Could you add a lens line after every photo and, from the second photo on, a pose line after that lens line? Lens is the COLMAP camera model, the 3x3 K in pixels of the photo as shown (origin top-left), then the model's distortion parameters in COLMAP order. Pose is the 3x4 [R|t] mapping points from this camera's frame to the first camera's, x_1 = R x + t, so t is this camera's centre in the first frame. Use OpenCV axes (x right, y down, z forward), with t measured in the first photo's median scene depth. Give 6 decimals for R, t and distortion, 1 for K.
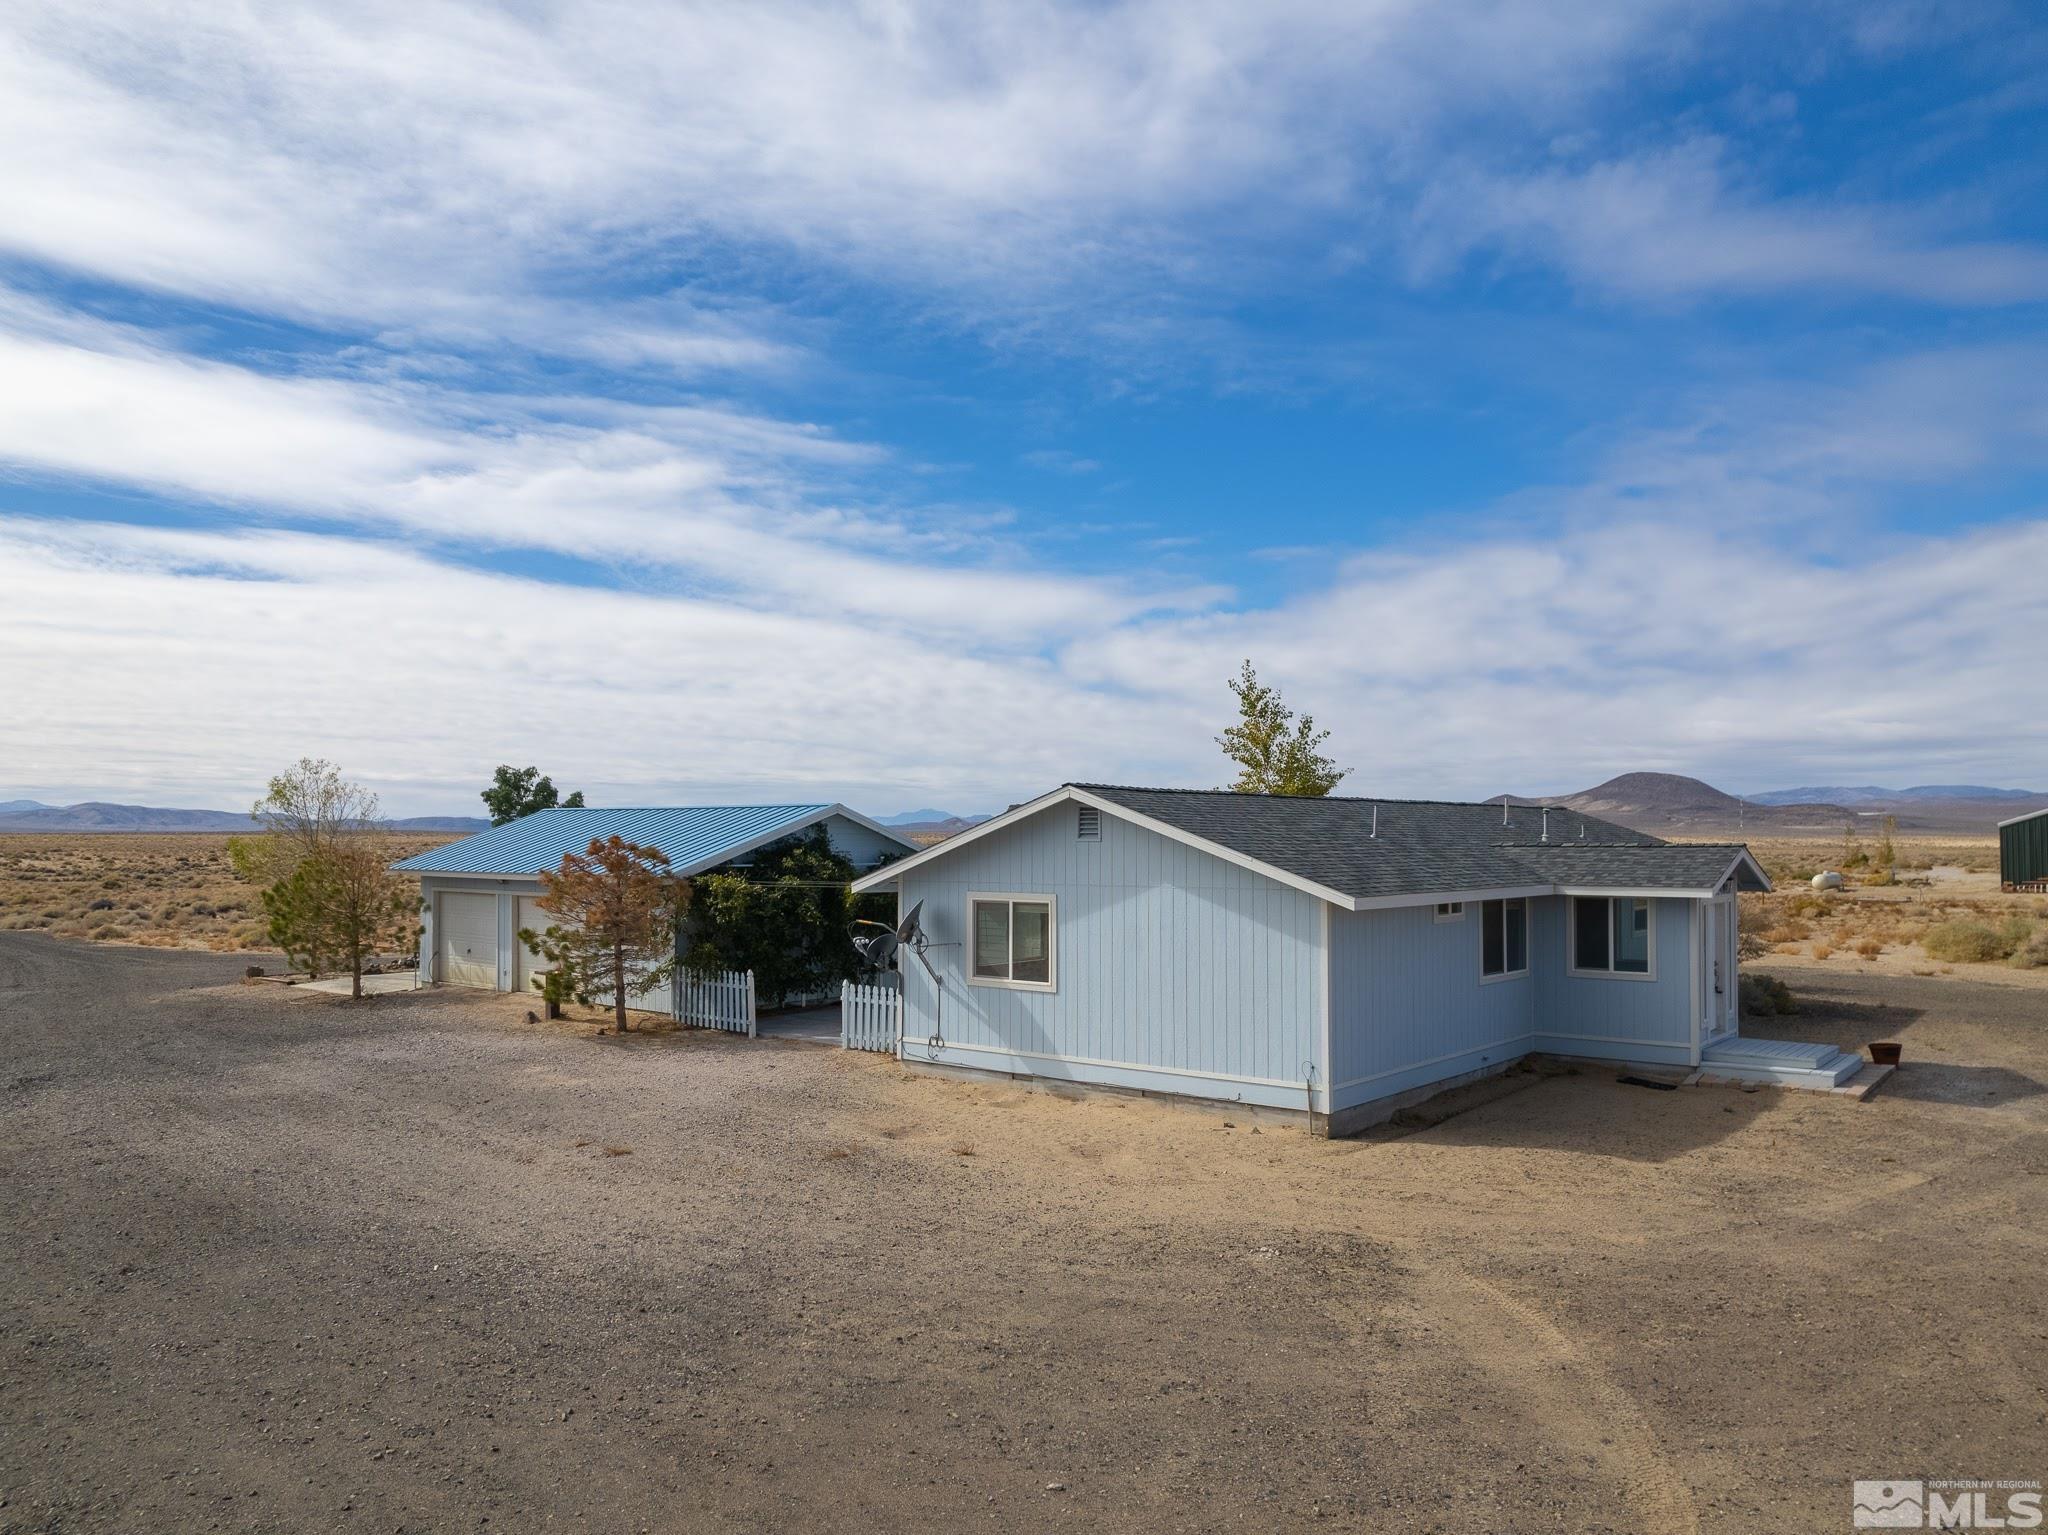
lens RADIAL K [[1531.1, 0, 1010.0], [0, 1531.1, 778.2], [0, 0, 1]] dist [-0.081440, 0.106653]
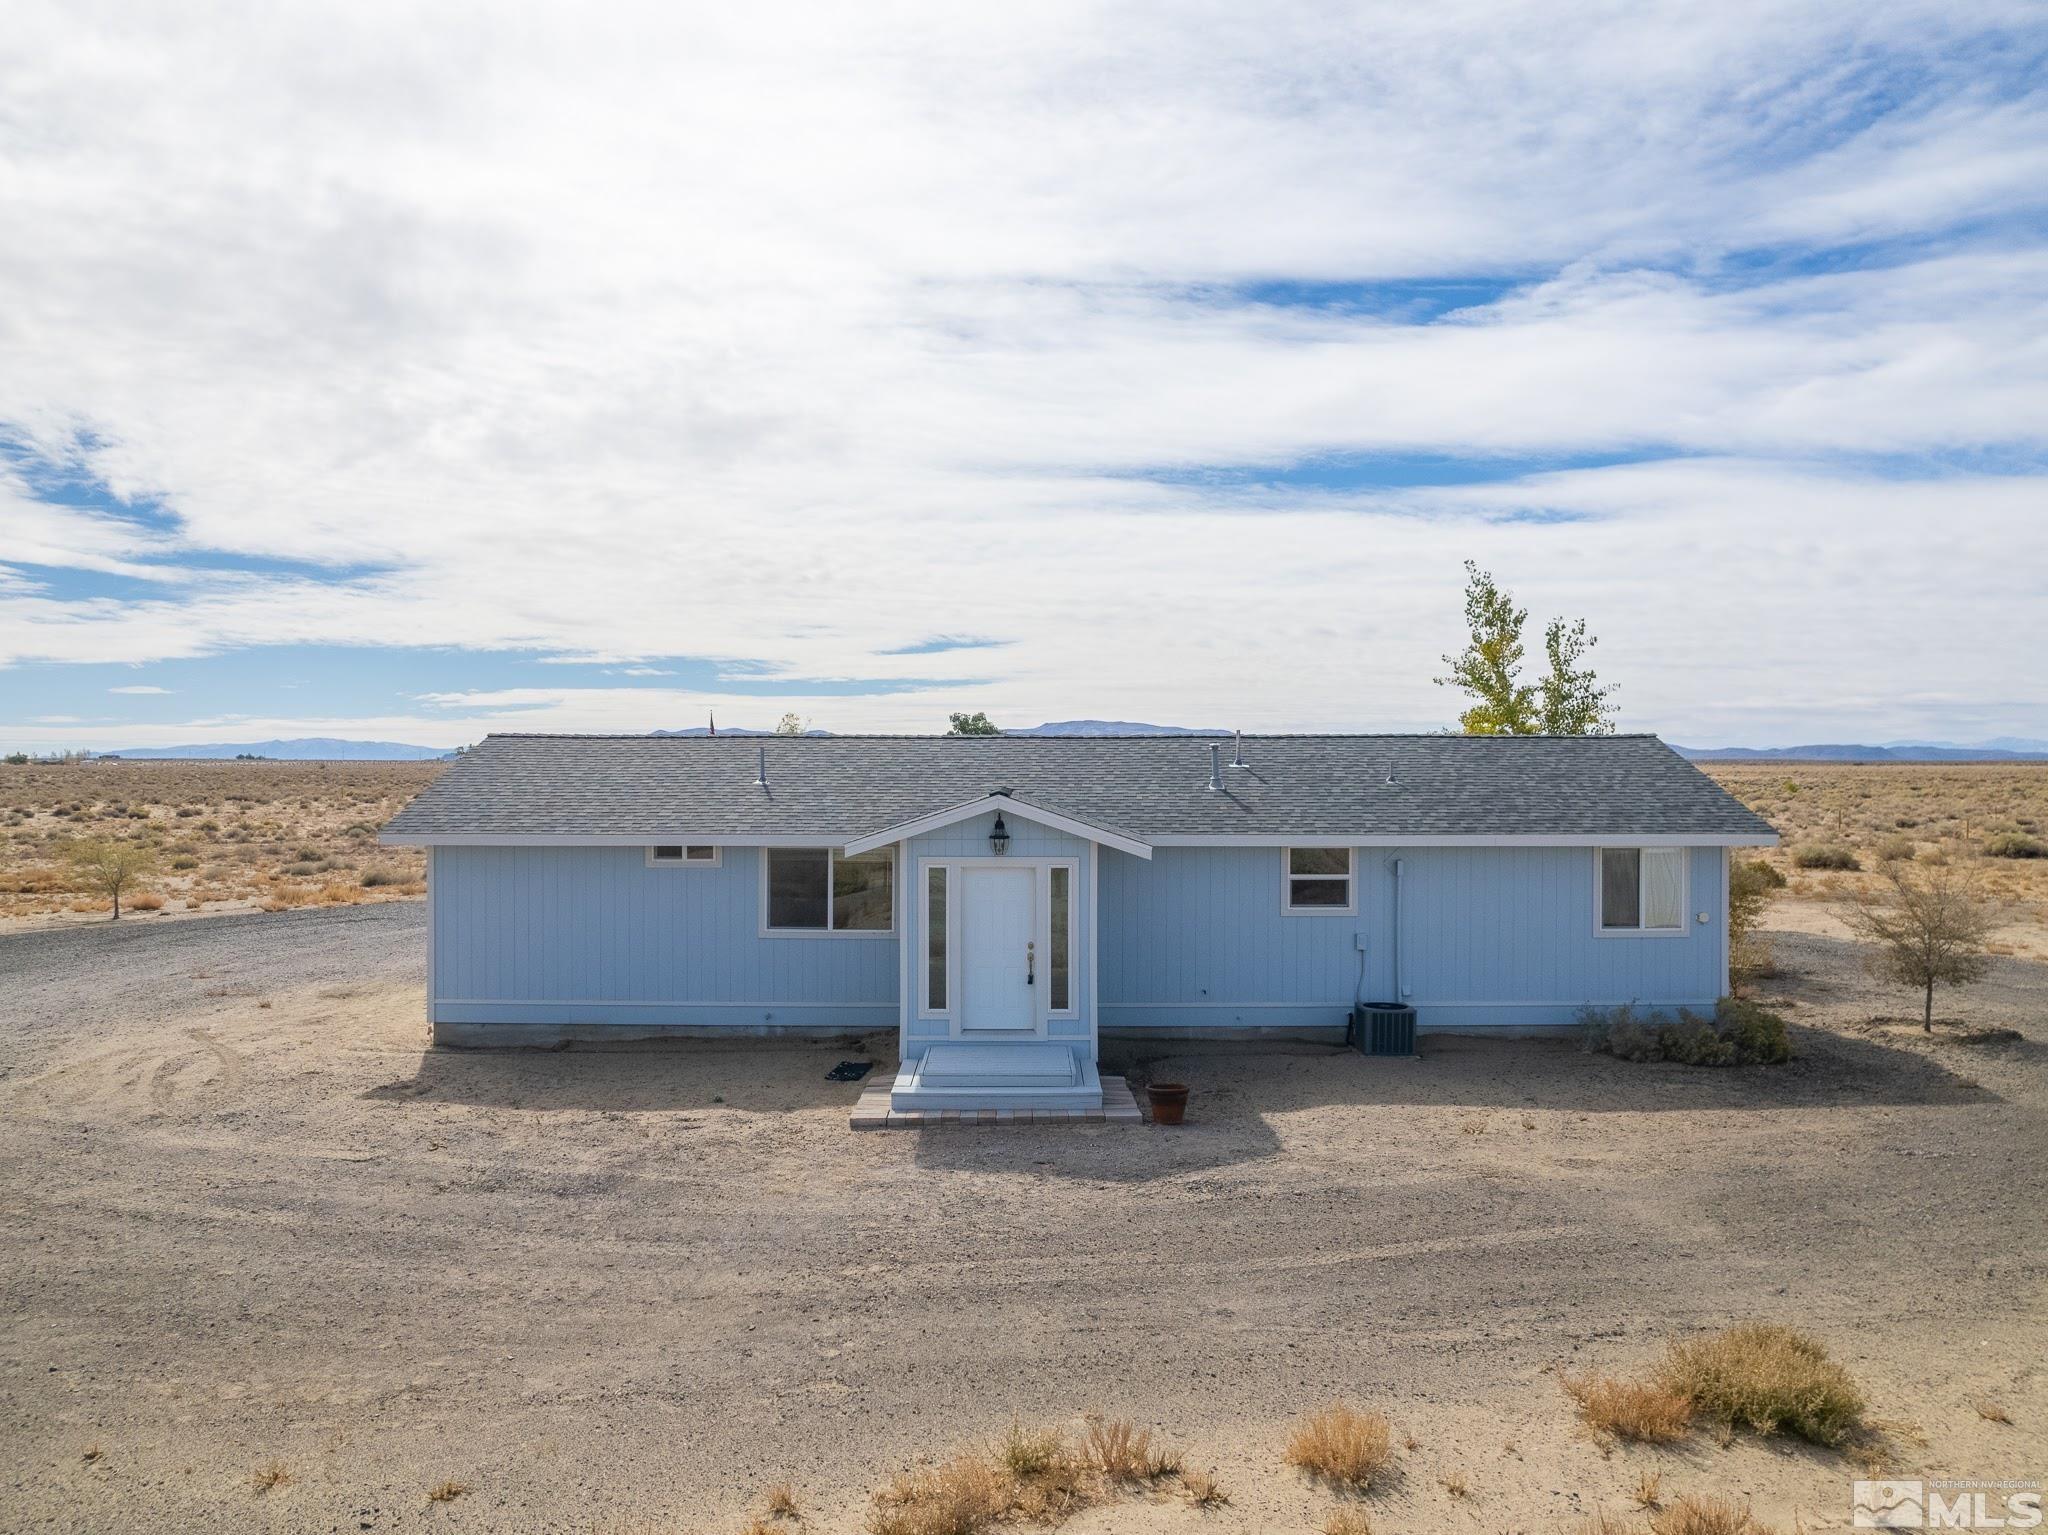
lens RADIAL K [[1531.1, 0, 1010.0], [0, 1531.1, 778.2], [0, 0, 1]] dist [-0.081440, 0.106653]
pose [[0.653974, 0.001621, -0.756515, 0.121759], [0.033513, 0.998954, 0.031111, 0.001417], [0.755774, -0.045698, 0.653236, 0.052820]]
